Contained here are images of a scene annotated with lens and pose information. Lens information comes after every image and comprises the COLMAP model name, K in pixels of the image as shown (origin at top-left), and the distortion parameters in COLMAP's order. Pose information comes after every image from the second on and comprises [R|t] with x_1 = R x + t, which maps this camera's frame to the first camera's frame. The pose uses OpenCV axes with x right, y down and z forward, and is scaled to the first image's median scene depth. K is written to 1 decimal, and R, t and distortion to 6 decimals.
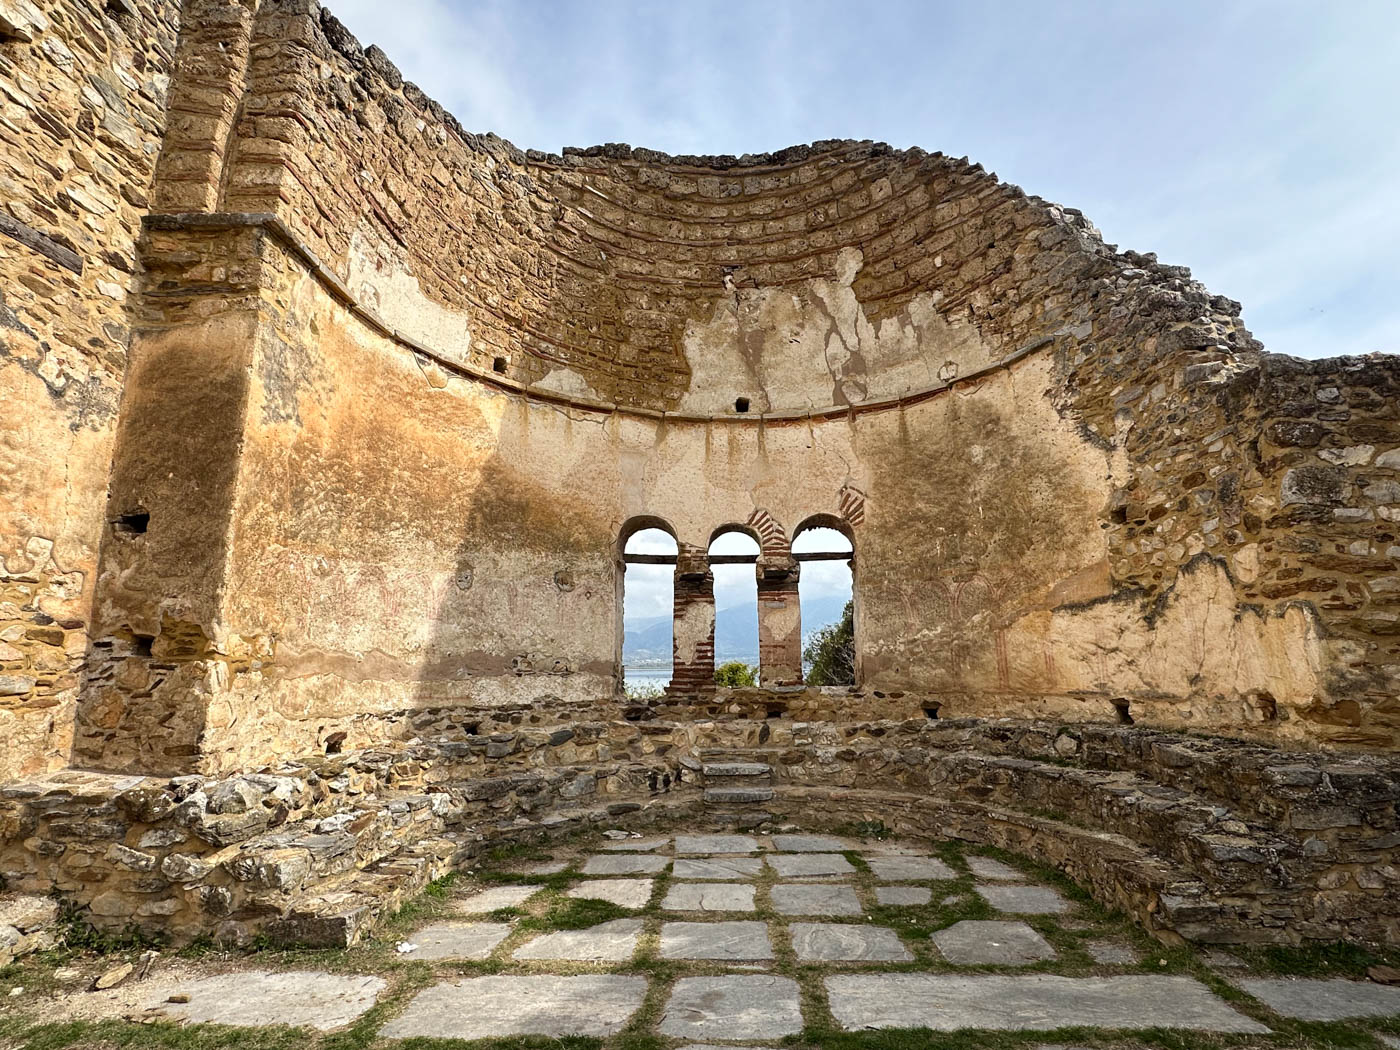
lens RADIAL K [[729.8, 0, 700.2], [0, 729.8, 528.6], [0, 0, 1]] dist [-0.008074, -0.000591]
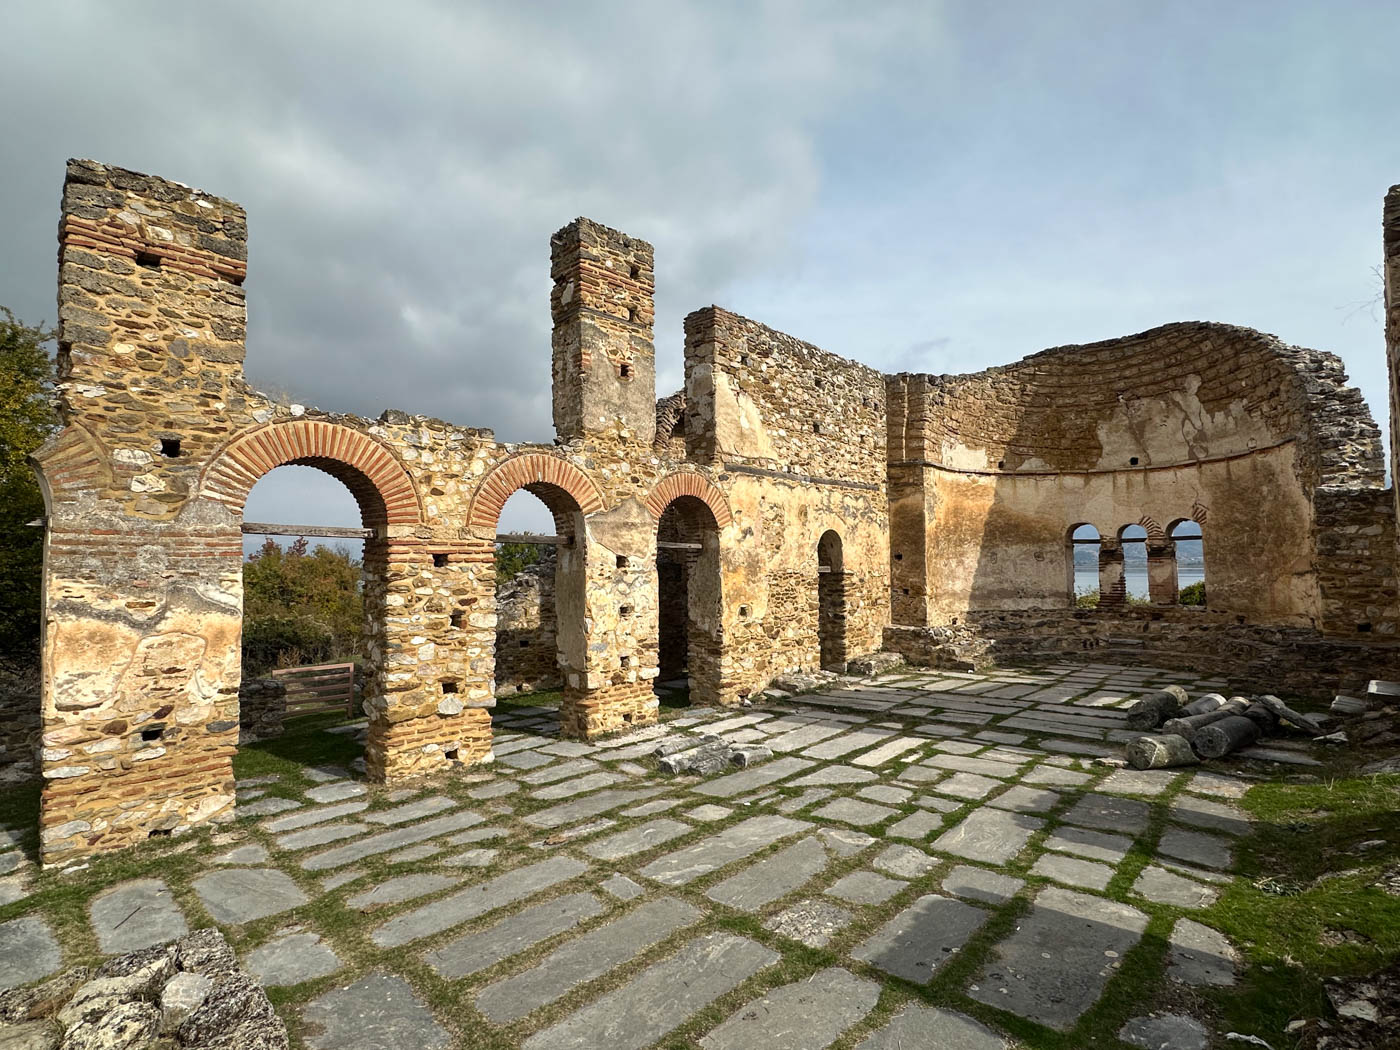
lens RADIAL K [[697.7, 0, 695.5], [0, 697.7, 528.9], [0, 0, 1]] dist [-0.005324, -0.000455]
pose [[0.767721, -0.038288, -0.639640, 0.390451], [0.122822, 0.988498, 0.088245, -0.343799], [0.628904, -0.146310, 0.763593, -1.338046]]
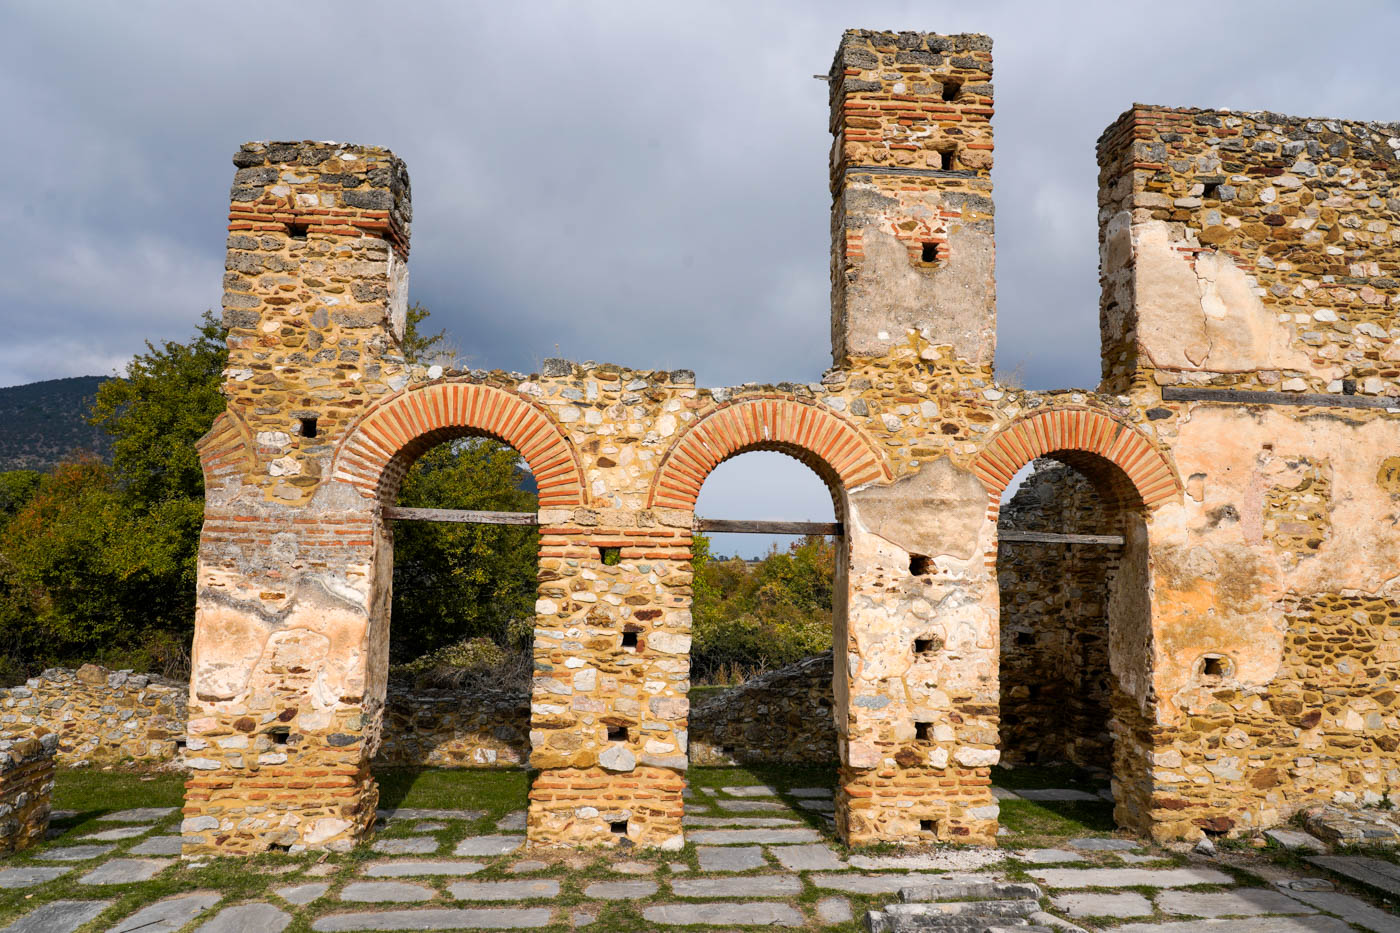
lens RADIAL K [[1016.7, 0, 697.7], [0, 1016.7, 466.4], [0, 0, 1]] dist [-0.003528, 0.013676]
pose [[0.166423, -0.084130, -0.982459, 0.555048], [0.158081, 0.985743, -0.057633, -0.266186], [0.973301, -0.145717, 0.177349, -0.860085]]
